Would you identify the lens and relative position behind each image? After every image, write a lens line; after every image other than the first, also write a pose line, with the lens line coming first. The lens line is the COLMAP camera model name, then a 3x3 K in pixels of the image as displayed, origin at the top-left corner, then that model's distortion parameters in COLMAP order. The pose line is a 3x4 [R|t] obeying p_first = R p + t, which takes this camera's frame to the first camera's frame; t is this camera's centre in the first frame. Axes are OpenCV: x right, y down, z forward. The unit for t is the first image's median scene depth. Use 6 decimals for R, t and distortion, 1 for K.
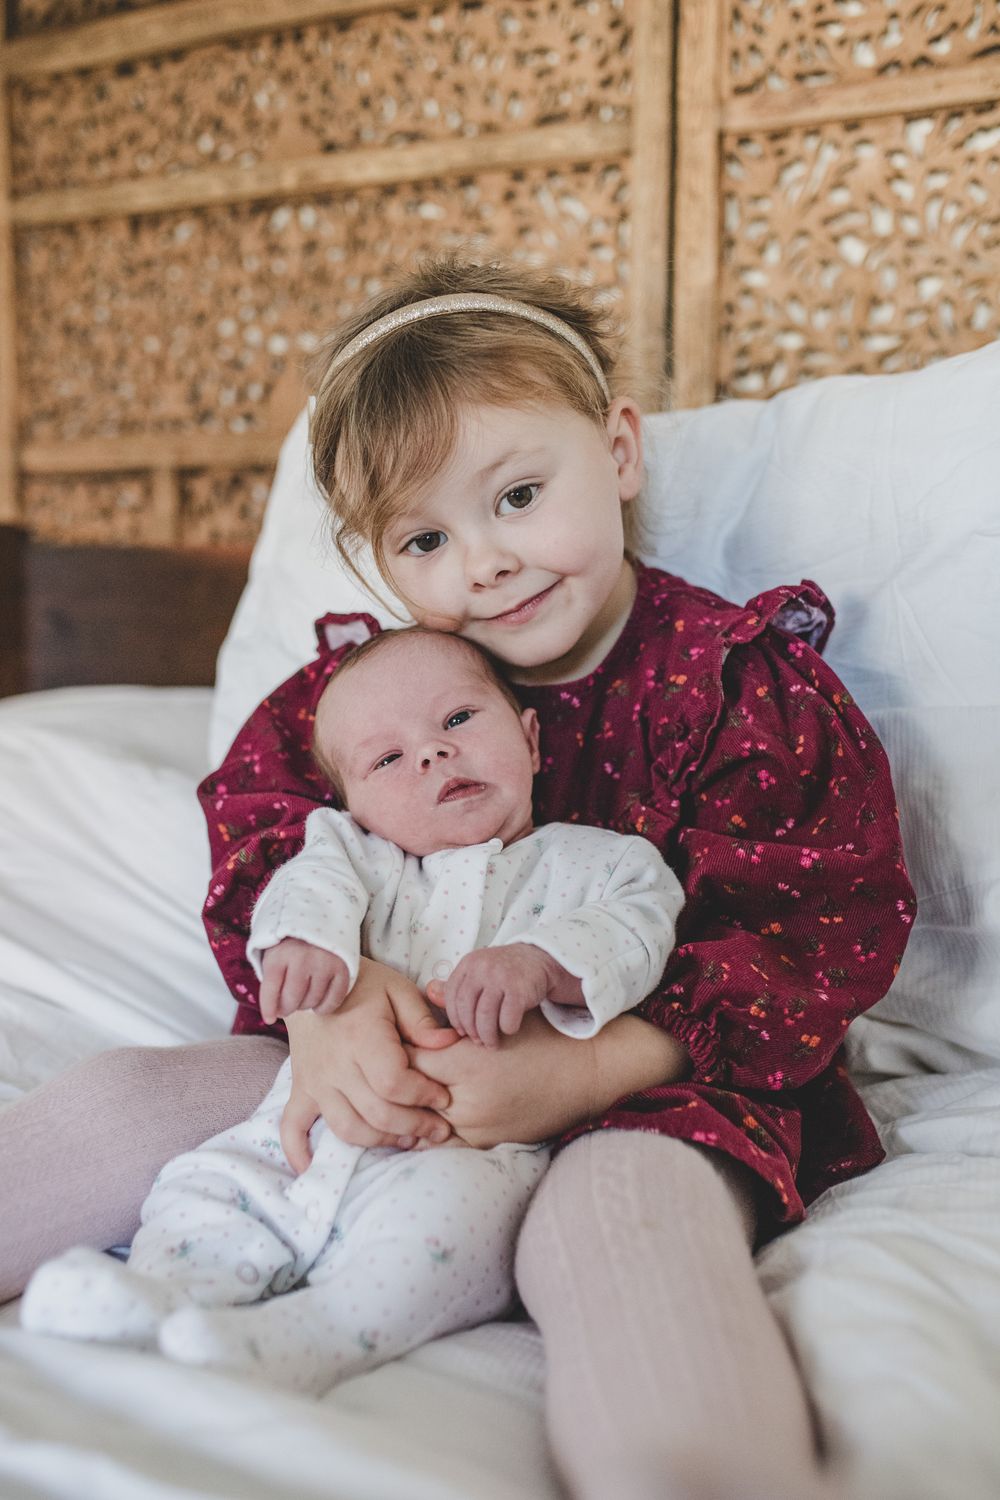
lens RADIAL K [[1580.2, 0, 511.8], [0, 1580.2, 752.9], [0, 0, 1]] dist [-0.012006, 0.000000]
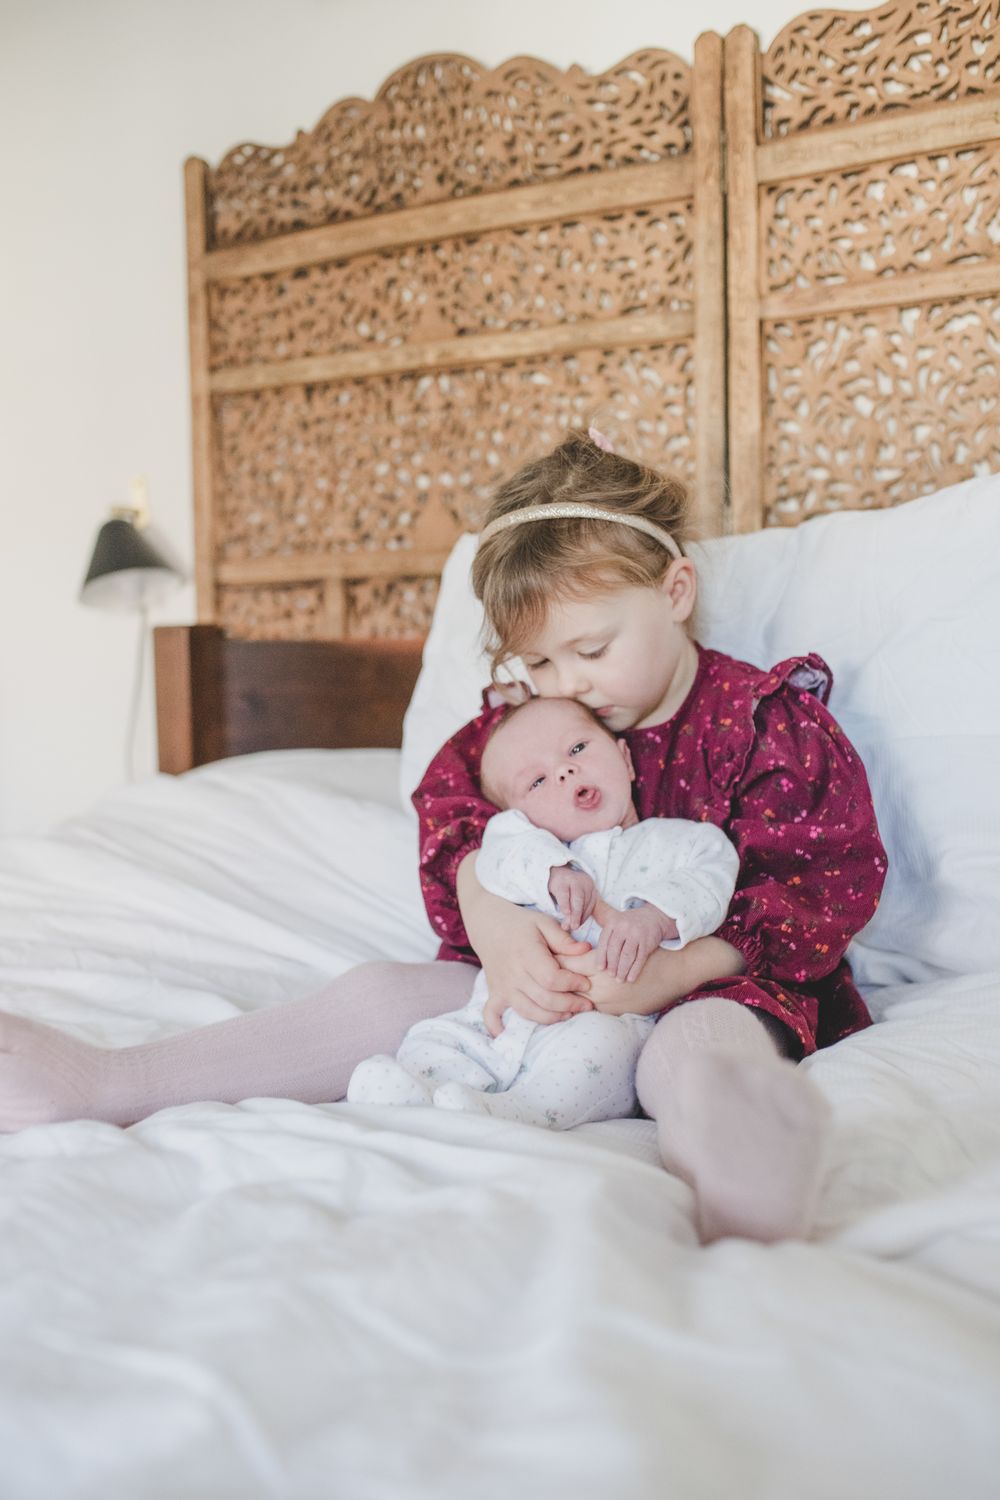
lens RADIAL K [[1580.2, 0, 501.3], [0, 1580.2, 759.4], [0, 0, 1]] dist [-0.012006, 0.000000]
pose [[0.998117, -0.021552, -0.057420, -0.027731], [0.018891, 0.998740, -0.046485, 0.052330], [0.058349, 0.045313, 0.997267, -0.496411]]
